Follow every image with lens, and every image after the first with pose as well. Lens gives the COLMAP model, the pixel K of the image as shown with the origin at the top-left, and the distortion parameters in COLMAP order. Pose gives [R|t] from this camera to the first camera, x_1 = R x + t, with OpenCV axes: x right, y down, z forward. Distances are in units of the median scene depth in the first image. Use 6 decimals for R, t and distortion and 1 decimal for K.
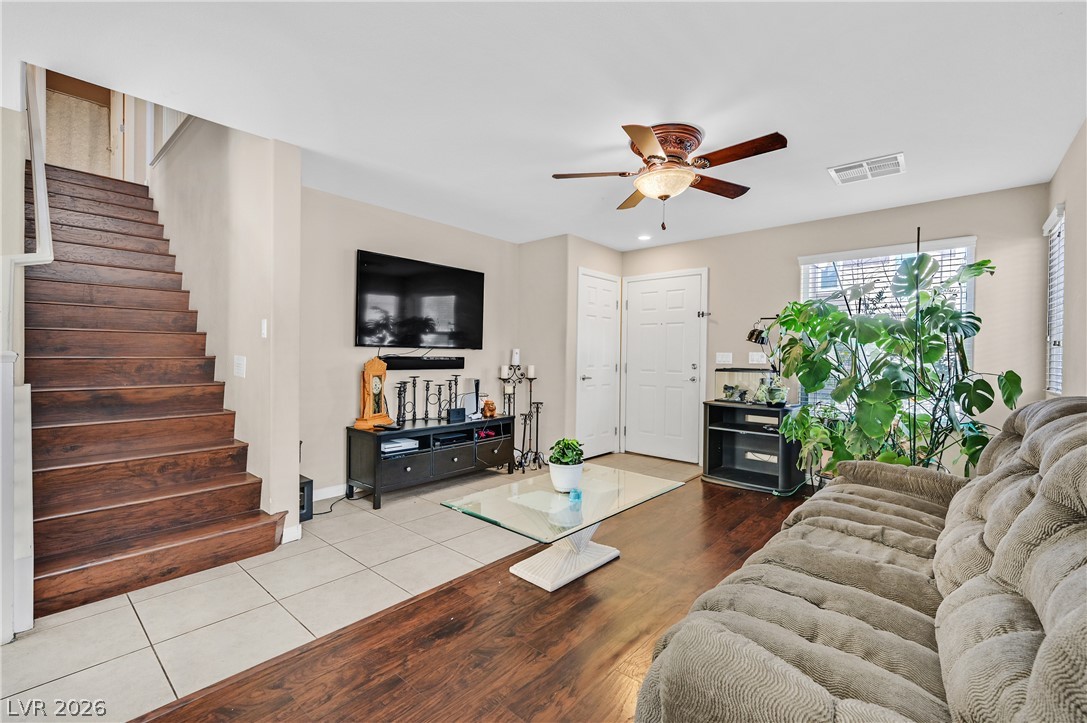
lens RADIAL K [[464.2, 0, 543.5], [0, 464.2, 361.5], [0, 0, 1]] dist [-0.000288, -0.000007]
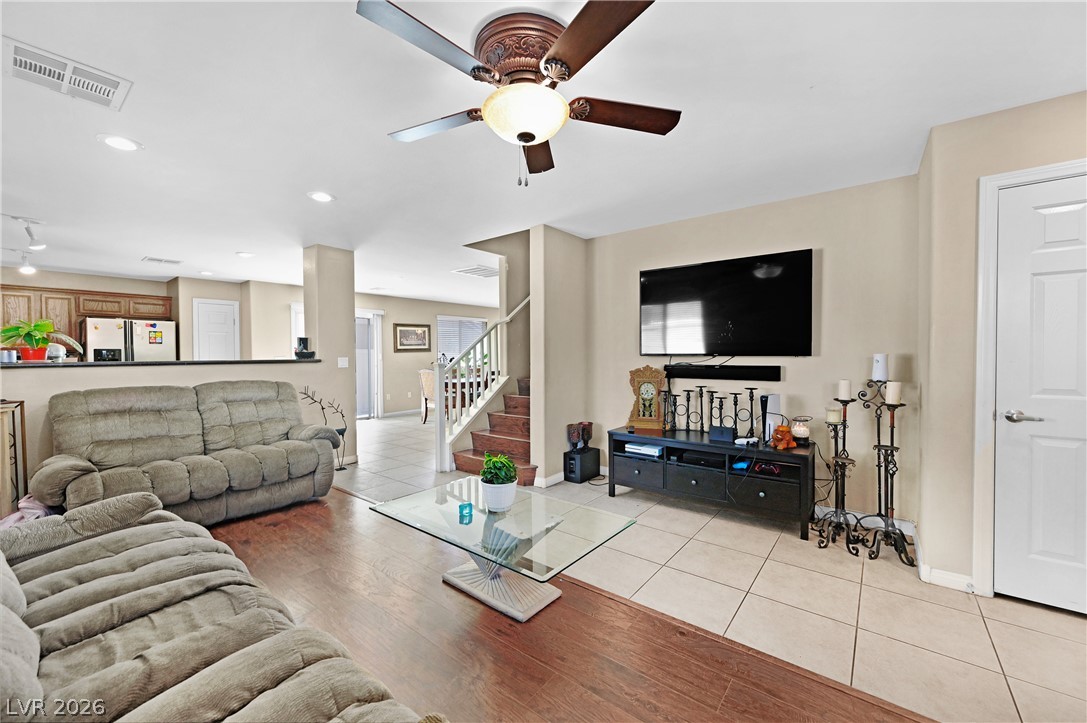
lens RADIAL K [[432.1, 0, 543.5], [0, 432.1, 361.5], [0, 0, 1]] dist [0.000330, 0.000050]
pose [[0.053958, 0.006055, -0.998525, 0.526896], [-0.011322, 0.999921, 0.005451, -0.017245], [0.998479, 0.011011, 0.054022, 0.569958]]
